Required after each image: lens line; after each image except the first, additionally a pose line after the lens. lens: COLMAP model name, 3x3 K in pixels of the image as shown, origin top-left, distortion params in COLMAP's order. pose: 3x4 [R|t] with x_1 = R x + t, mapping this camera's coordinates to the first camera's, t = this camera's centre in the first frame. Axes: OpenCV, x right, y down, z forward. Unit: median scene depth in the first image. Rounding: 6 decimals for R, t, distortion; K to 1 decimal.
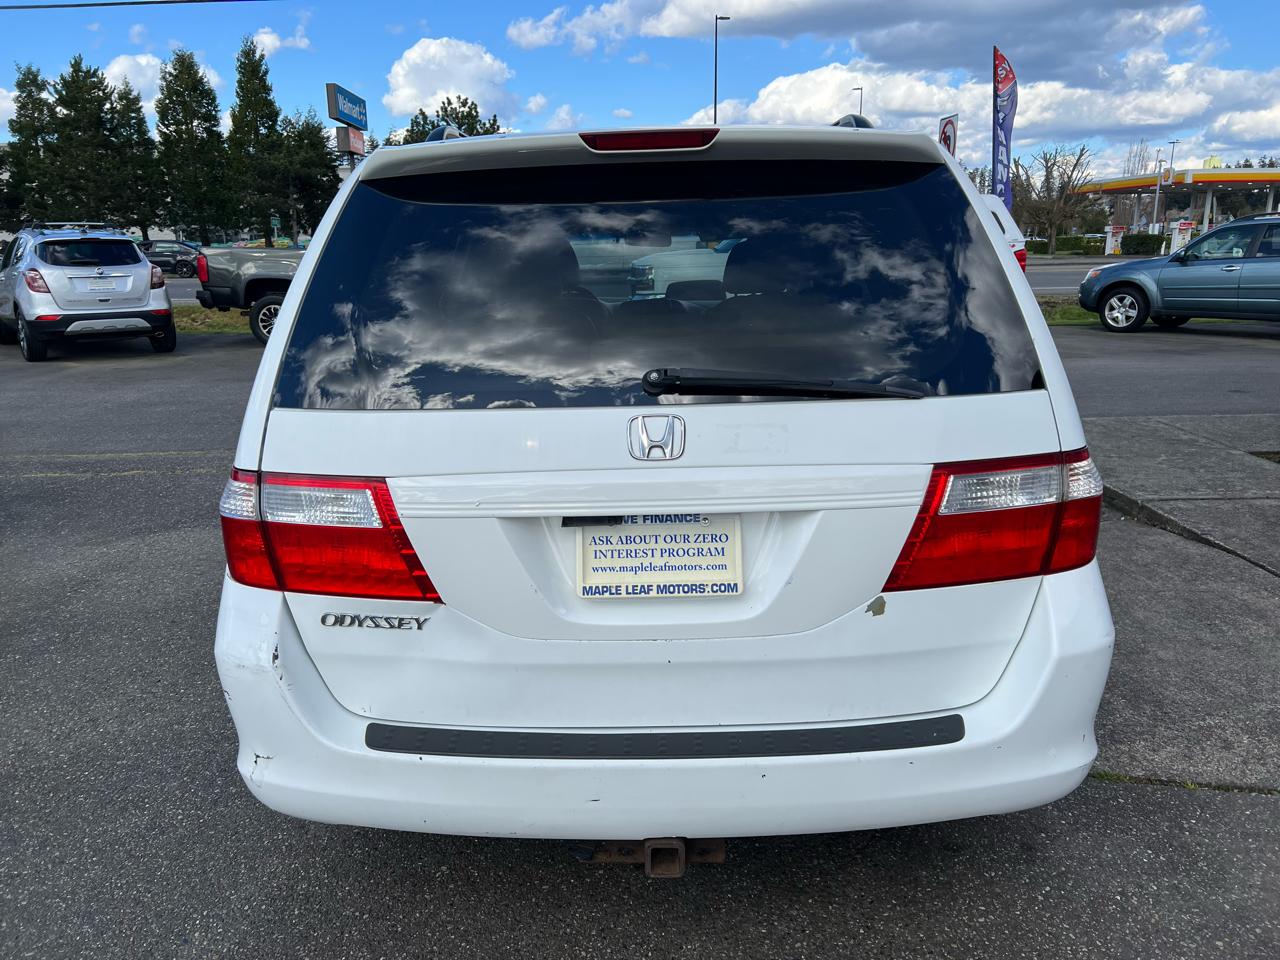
lens RADIAL K [[963.9, 0, 628.6], [0, 963.9, 491.7], [0, 0, 1]] dist [0.053686, -0.057050]
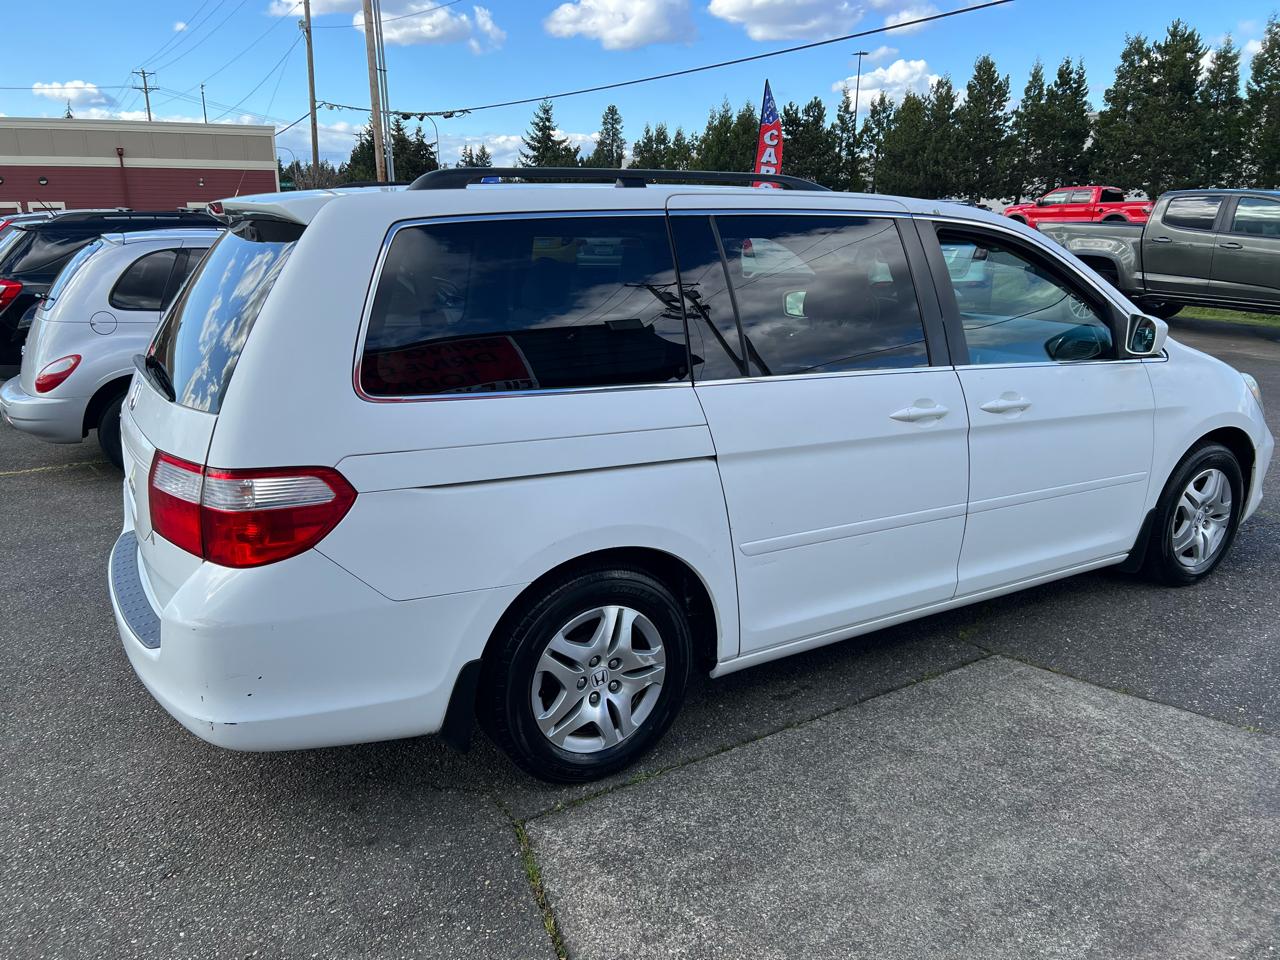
lens RADIAL K [[963.9, 0, 636.2], [0, 963.9, 472.6], [0, 0, 1]] dist [0.053686, -0.057050]
pose [[0.522525, 0.232663, -0.820266, 1.186270], [-0.215951, 0.966793, 0.136659, -0.217660], [0.824823, 0.105729, 0.555417, 0.513464]]
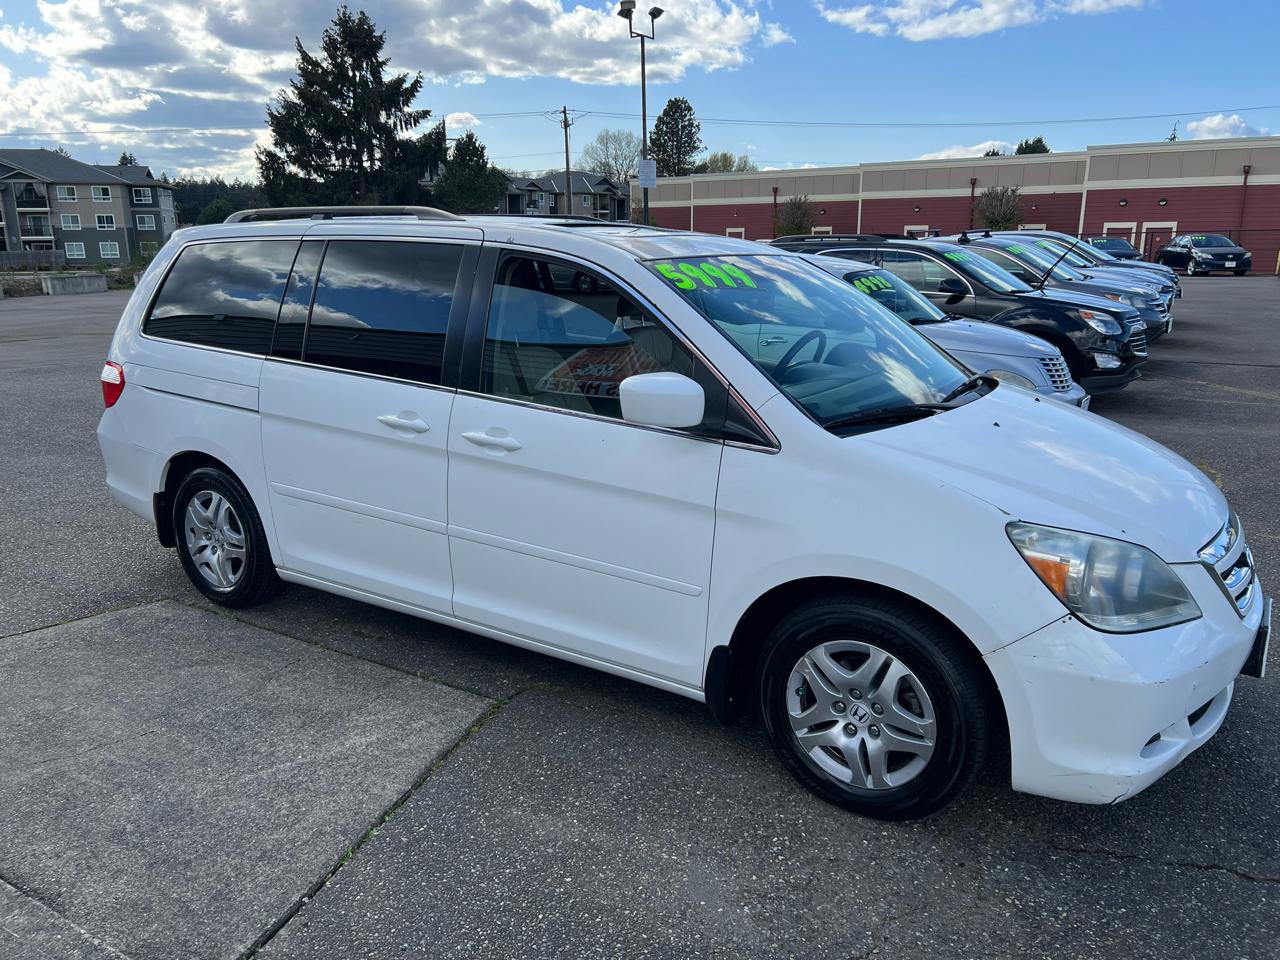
lens RADIAL K [[963.9, 0, 637.1], [0, 963.9, 473.5], [0, 0, 1]] dist [0.053686, -0.057050]
pose [[-0.535790, 0.216474, -0.816130, 1.280047], [-0.200272, 0.906411, 0.371900, -0.681462], [0.820256, 0.362708, -0.442293, 2.299277]]
